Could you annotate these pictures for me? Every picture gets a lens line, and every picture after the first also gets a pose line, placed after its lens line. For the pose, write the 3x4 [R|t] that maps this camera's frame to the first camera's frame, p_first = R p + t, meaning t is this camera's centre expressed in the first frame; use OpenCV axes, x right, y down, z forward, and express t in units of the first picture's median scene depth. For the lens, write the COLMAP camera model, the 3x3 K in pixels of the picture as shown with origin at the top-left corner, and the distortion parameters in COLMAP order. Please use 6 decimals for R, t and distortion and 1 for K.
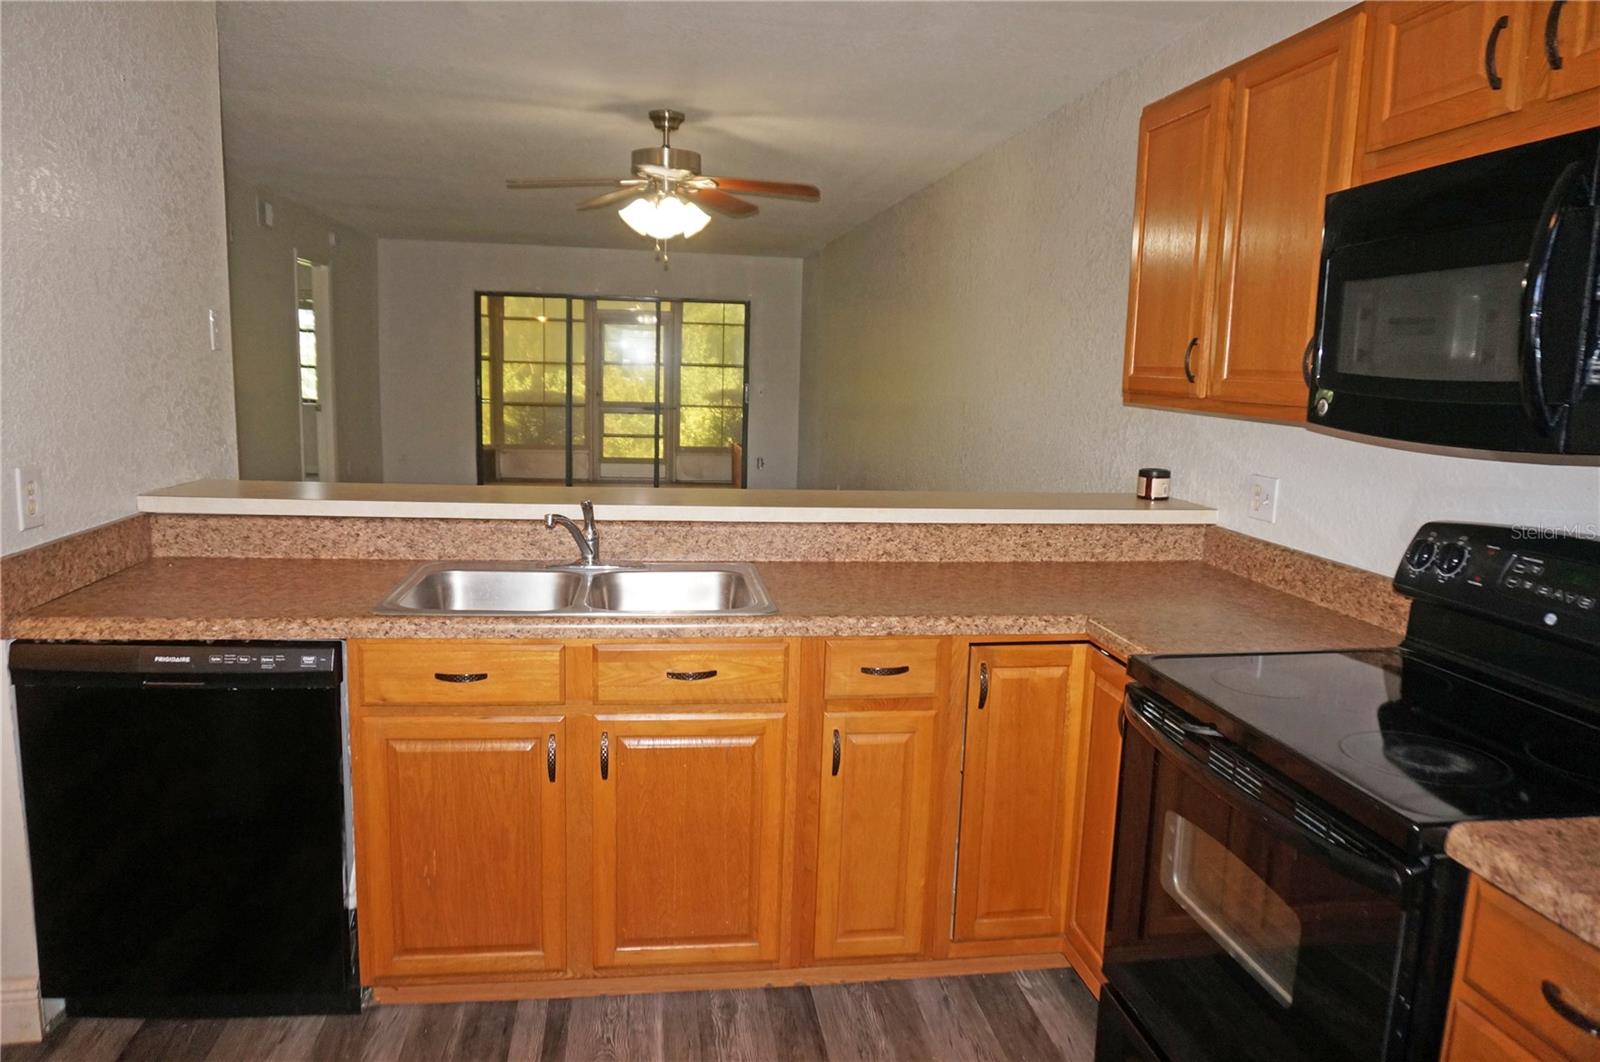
lens RADIAL K [[1065.2, 0, 784.0], [0, 1065.2, 524.6], [0, 0, 1]] dist [-0.043814, 0.024695]
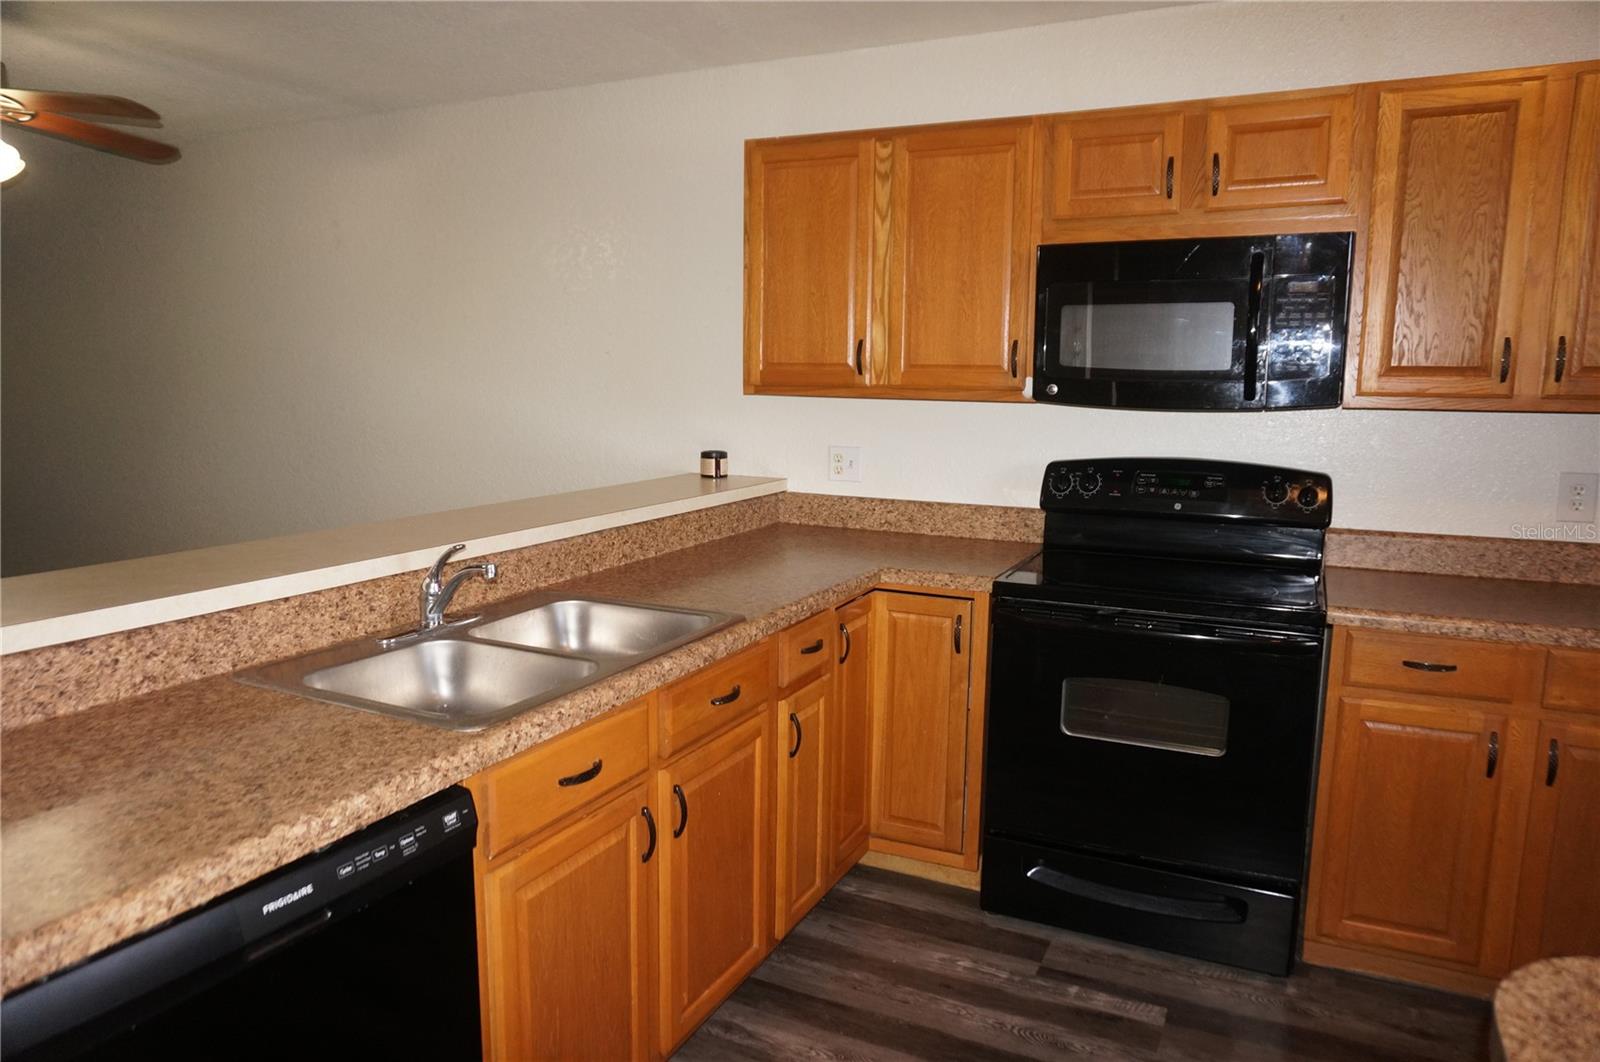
lens RADIAL K [[1065.2, 0, 793.1], [0, 1065.2, 530.8], [0, 0, 1]] dist [-0.043814, 0.024695]
pose [[0.553161, -0.144192, 0.820501, -0.846478], [0.131047, 0.987706, 0.085227, -0.081482], [-0.822703, 0.060380, 0.565256, 0.421725]]
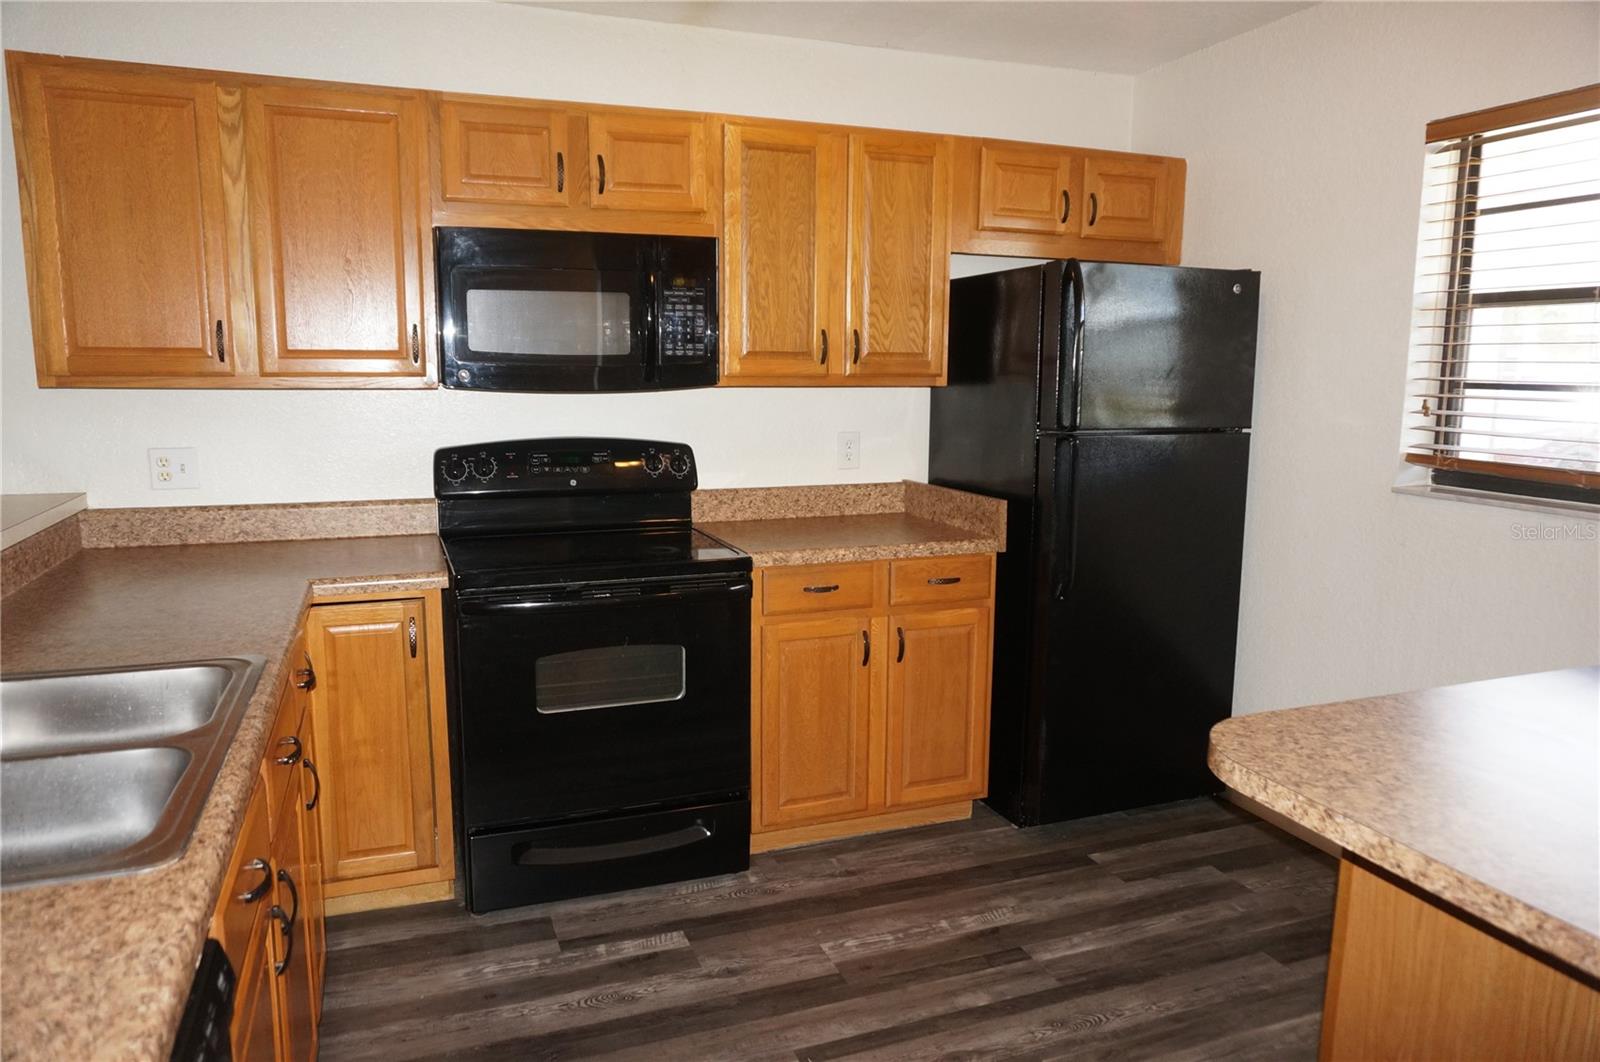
lens RADIAL K [[1065.2, 0, 790.9], [0, 1065.2, 528.1], [0, 0, 1]] dist [-0.043814, 0.024695]
pose [[-0.219789, -0.180854, 0.958637, -0.925419], [0.130660, 0.968355, 0.212644, -0.143701], [-0.966758, 0.171992, -0.189203, 0.788146]]
